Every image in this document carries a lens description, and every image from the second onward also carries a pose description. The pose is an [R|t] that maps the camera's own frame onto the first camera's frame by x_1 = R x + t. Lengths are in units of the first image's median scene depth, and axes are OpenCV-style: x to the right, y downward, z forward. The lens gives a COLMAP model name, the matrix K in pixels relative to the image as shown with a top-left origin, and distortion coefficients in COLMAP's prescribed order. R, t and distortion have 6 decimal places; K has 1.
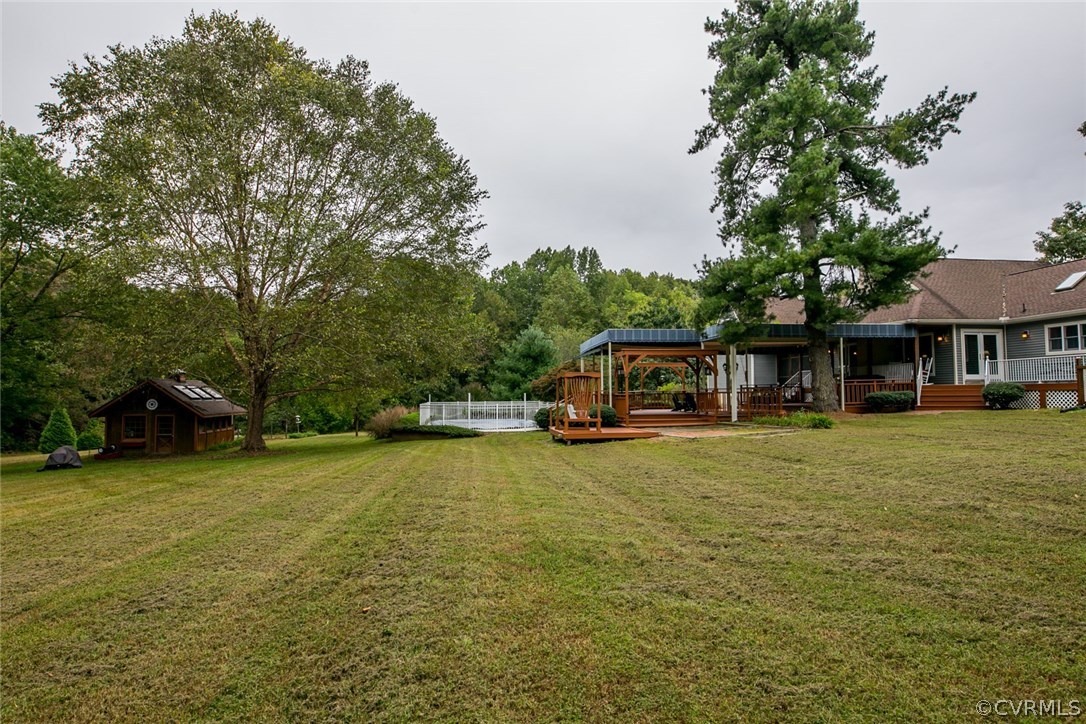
lens RADIAL K [[630.3, 0, 543.0], [0, 630.3, 362.0], [0, 0, 1]] dist [-0.023496, -0.001580]
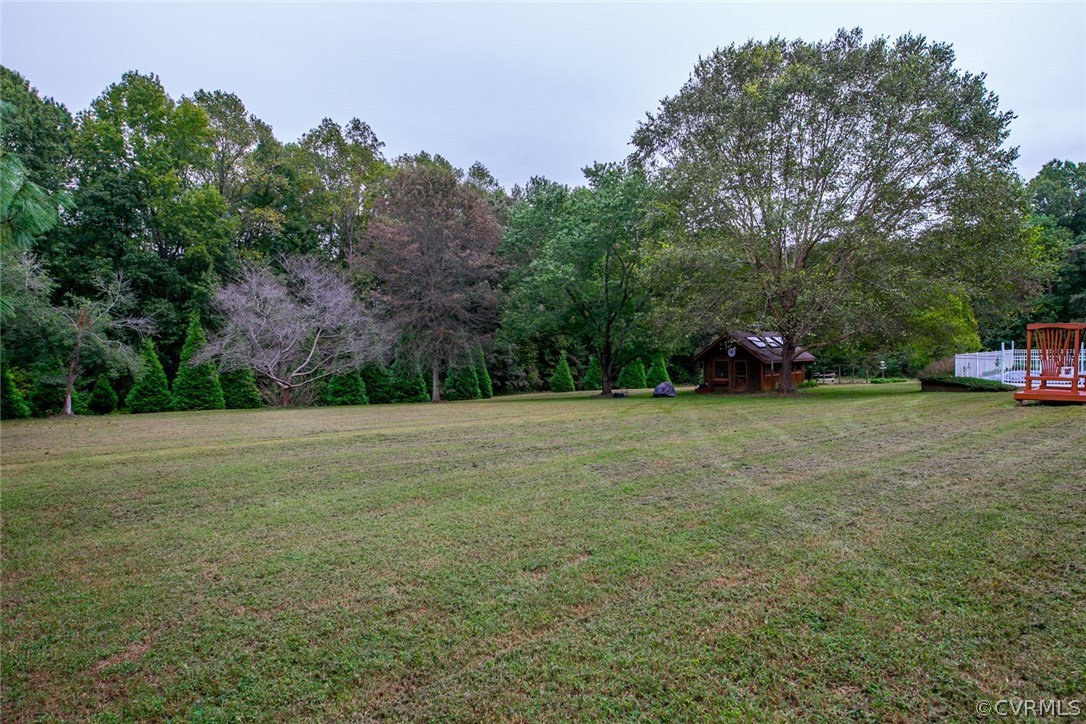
lens RADIAL K [[630.3, 0, 543.0], [0, 630.3, 362.0], [0, 0, 1]] dist [-0.023496, -0.001580]
pose [[0.544054, 0.019390, -0.838826, 0.269793], [0.060124, 0.996262, 0.062025, -0.017438], [0.836894, -0.084178, 0.540854, -0.031564]]
